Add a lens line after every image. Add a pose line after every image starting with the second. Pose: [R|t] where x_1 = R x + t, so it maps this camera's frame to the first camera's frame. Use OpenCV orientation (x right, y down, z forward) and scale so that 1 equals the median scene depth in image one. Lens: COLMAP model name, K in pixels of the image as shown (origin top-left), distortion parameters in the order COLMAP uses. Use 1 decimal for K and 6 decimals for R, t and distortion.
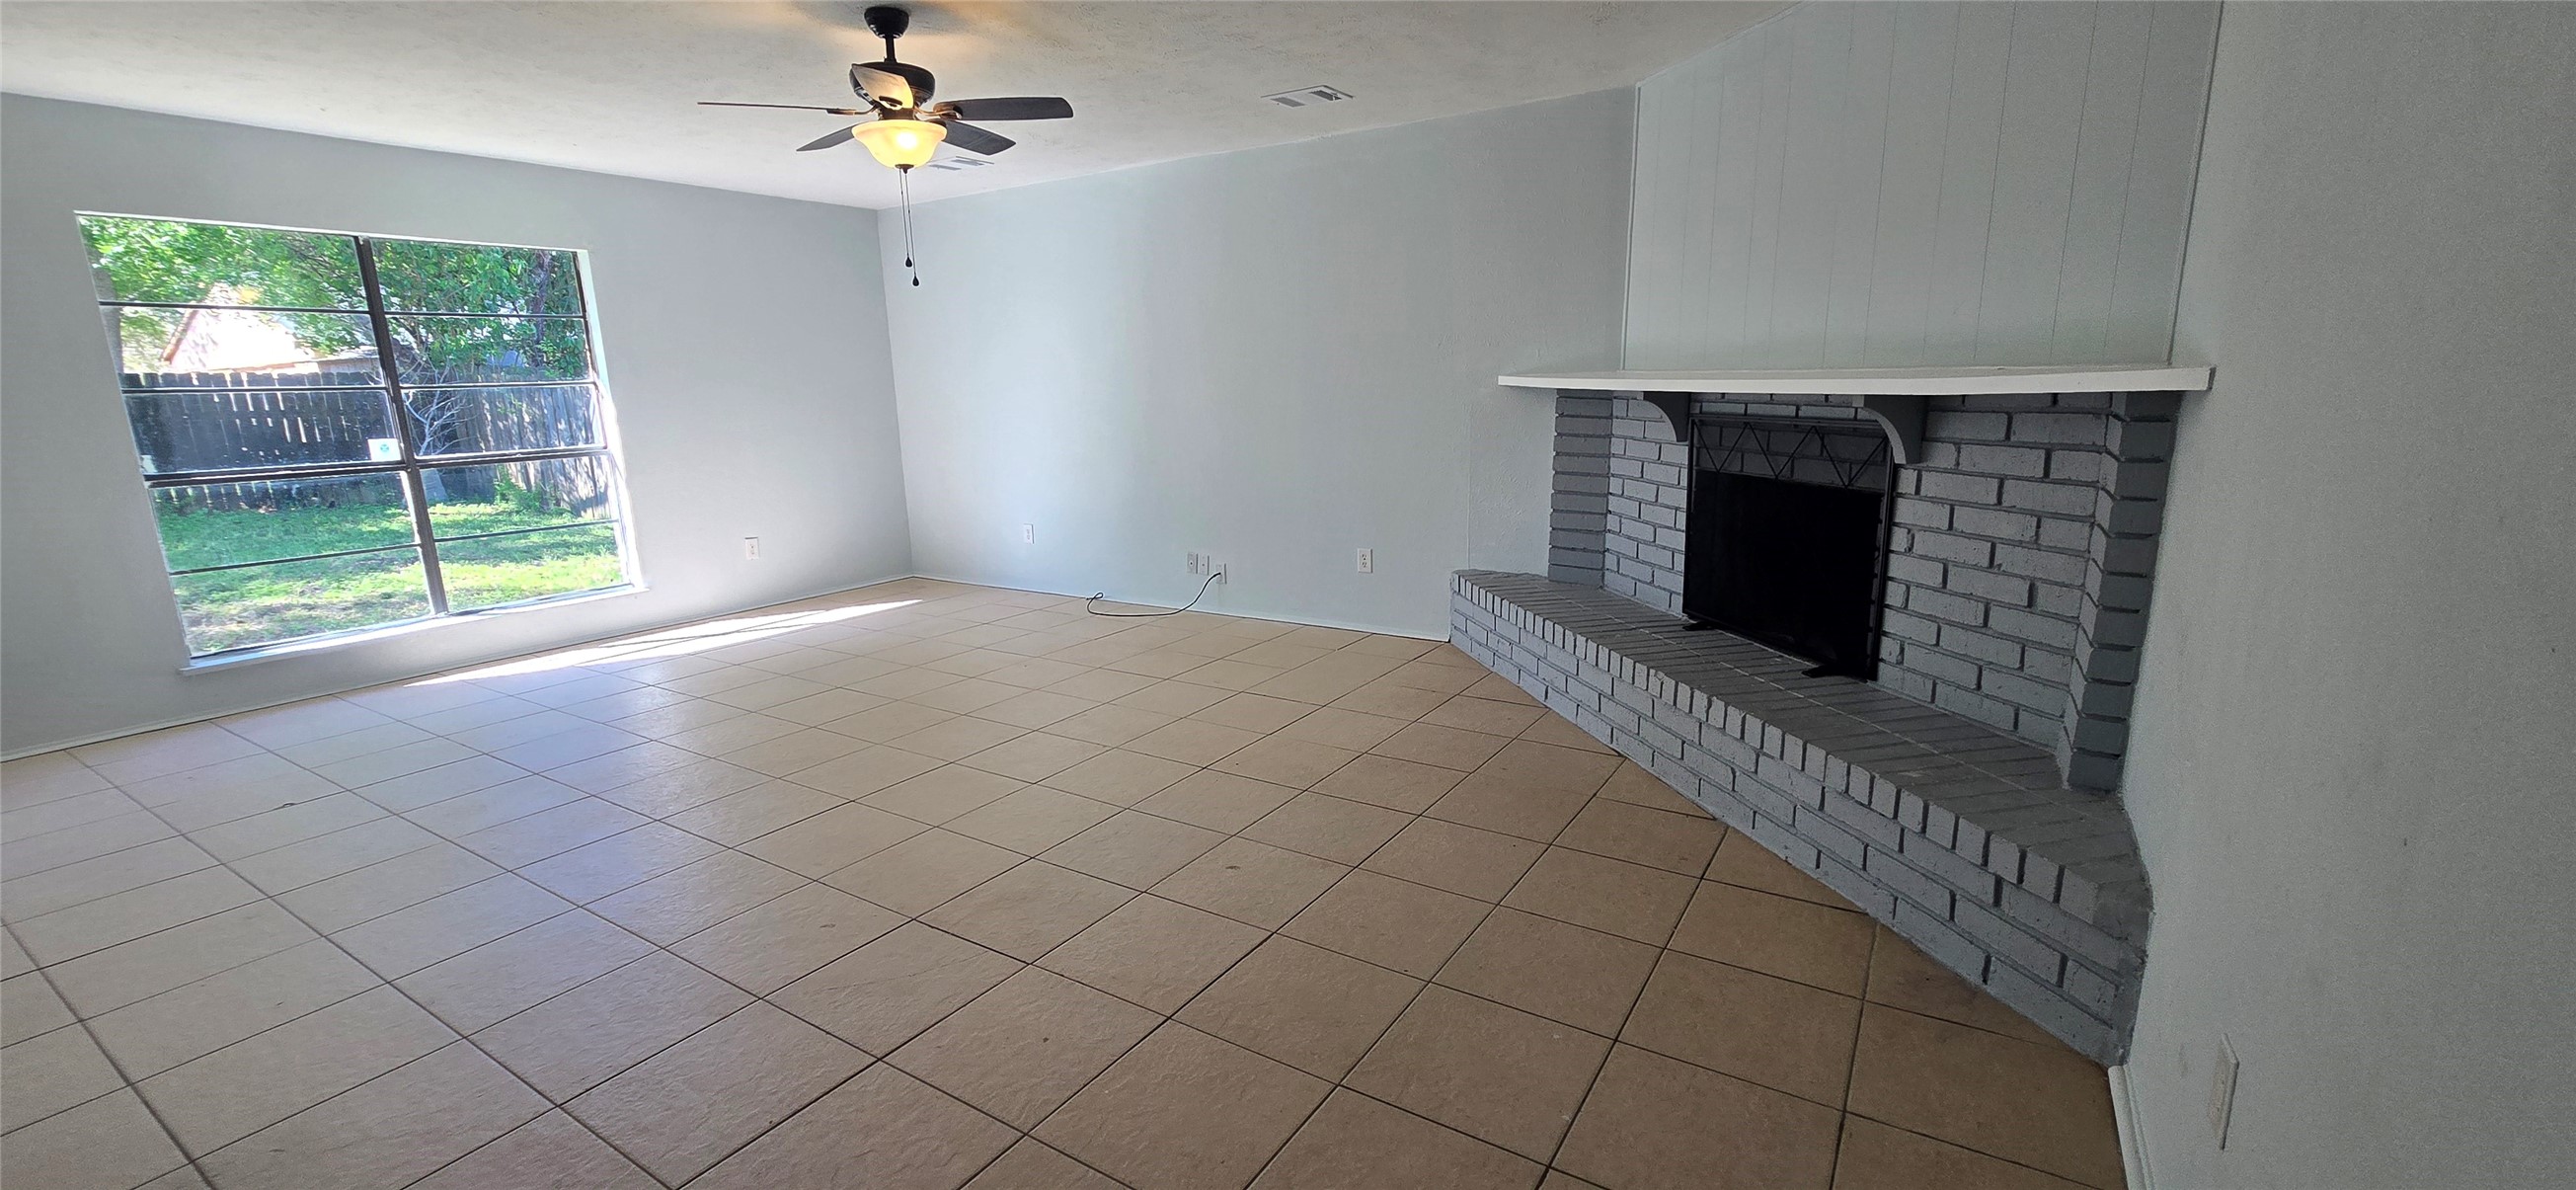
lens RADIAL K [[1062.3, 0, 1288.0], [0, 1062.3, 595.0], [0, 0, 1]] dist [-0.002084, -0.000057]
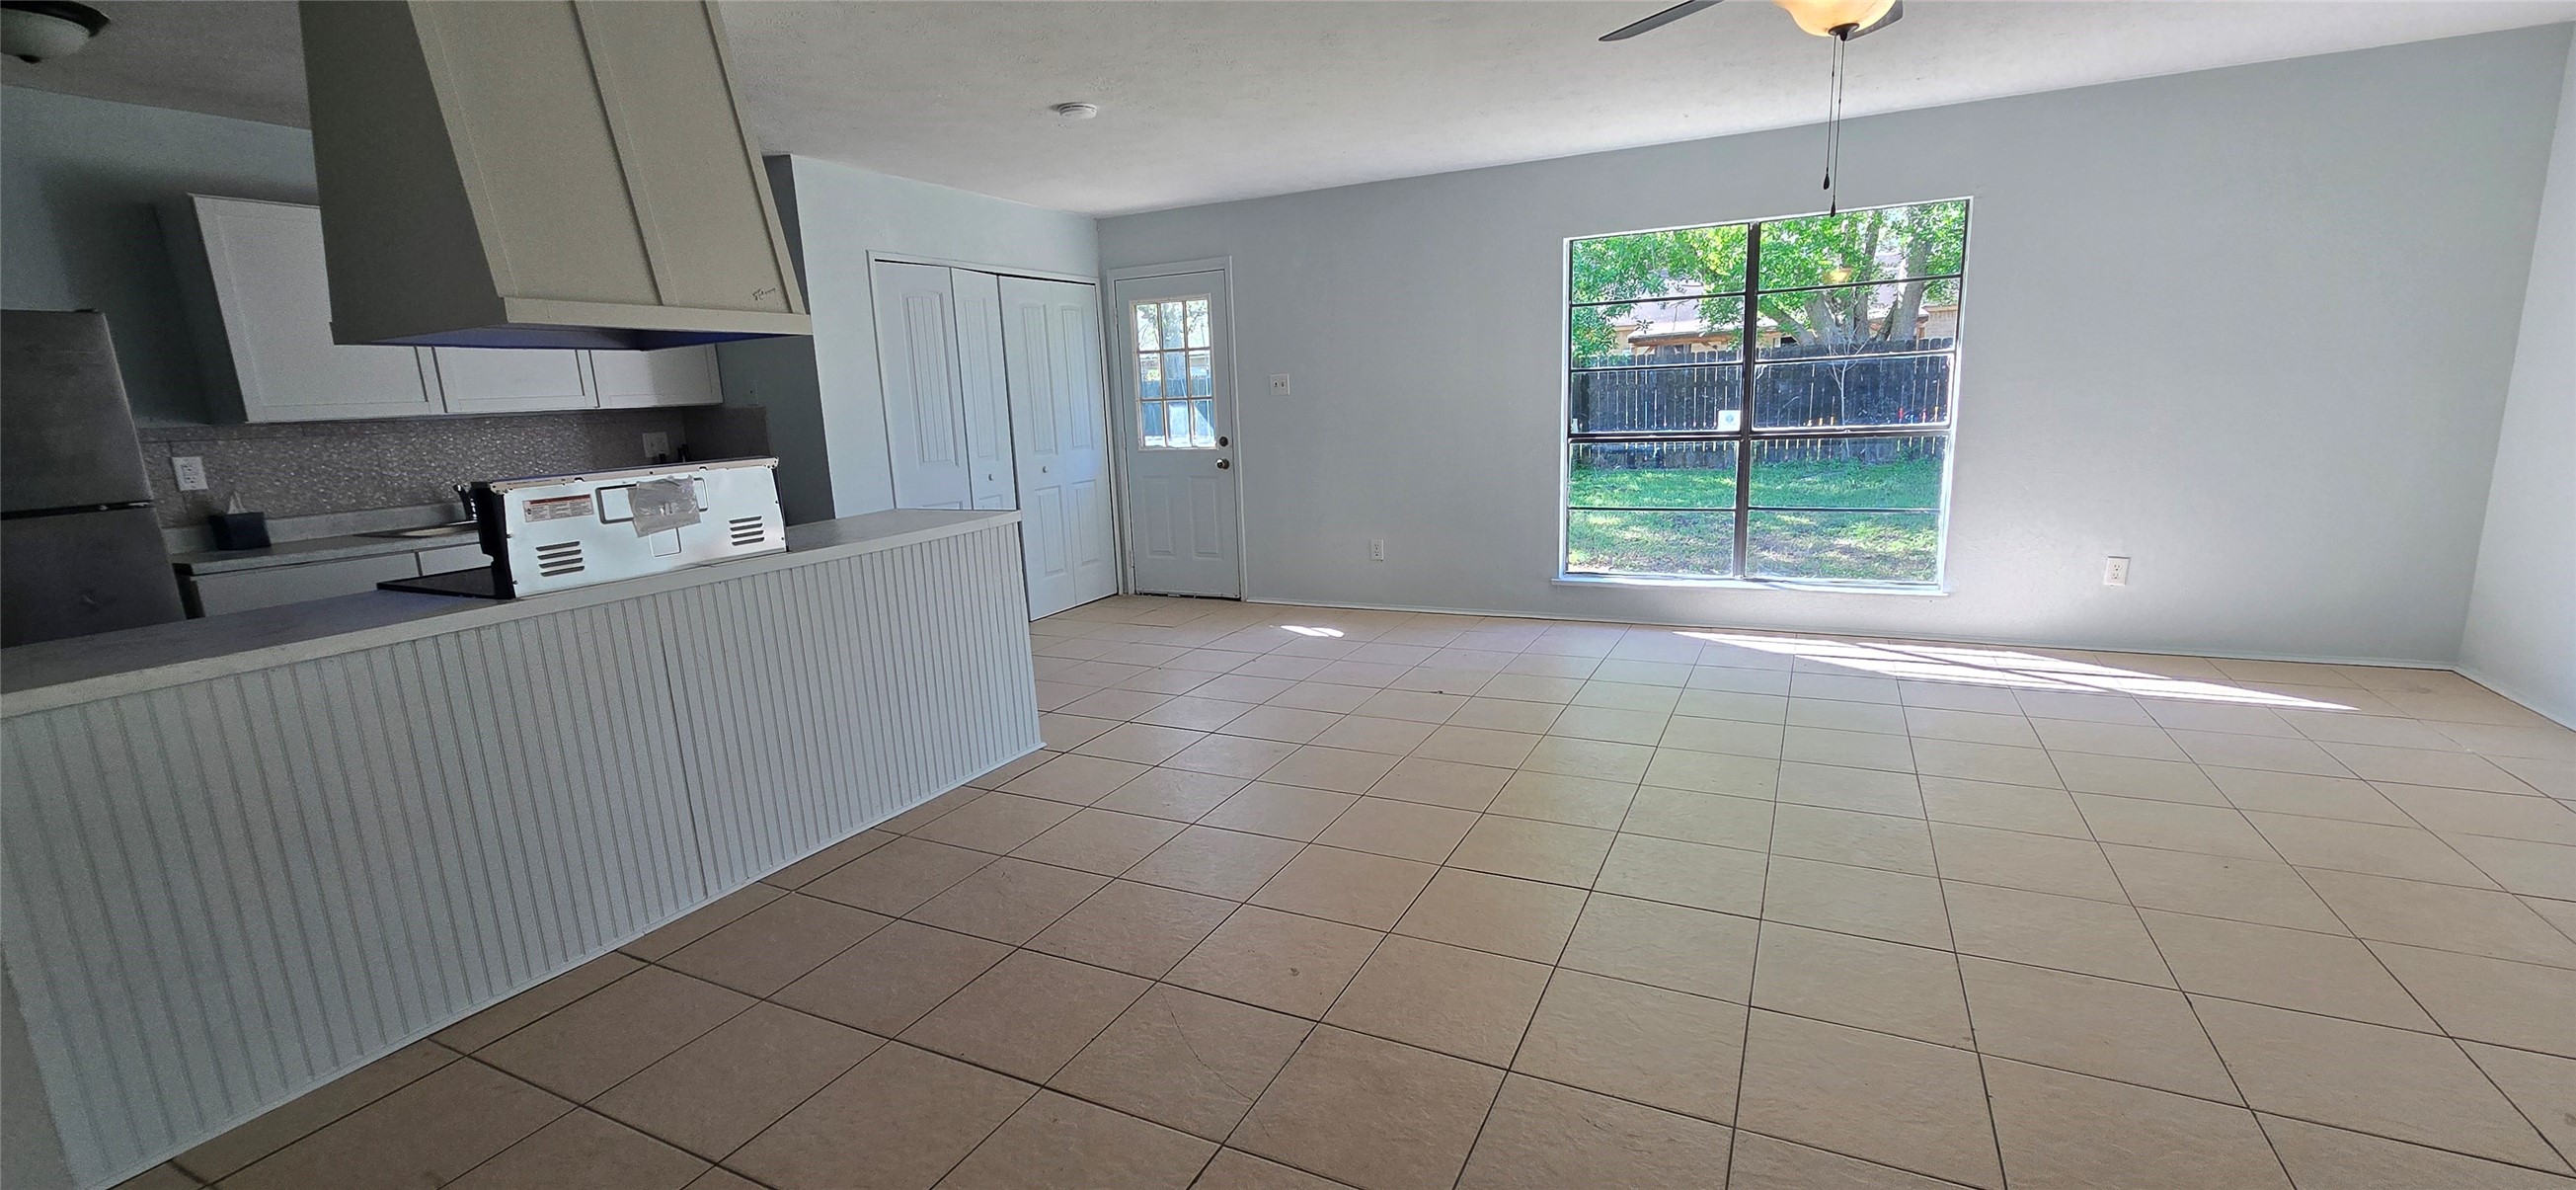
lens RADIAL K [[1061.4, 0, 1280.5], [0, 1061.4, 614.1], [0, 0, 1]] dist [0.001519, 0.000155]
pose [[0.099052, 0.221149, -0.970197, 0.264382], [-0.158374, 0.966067, 0.204038, -0.119113], [0.982398, 0.133443, 0.130715, 0.541331]]
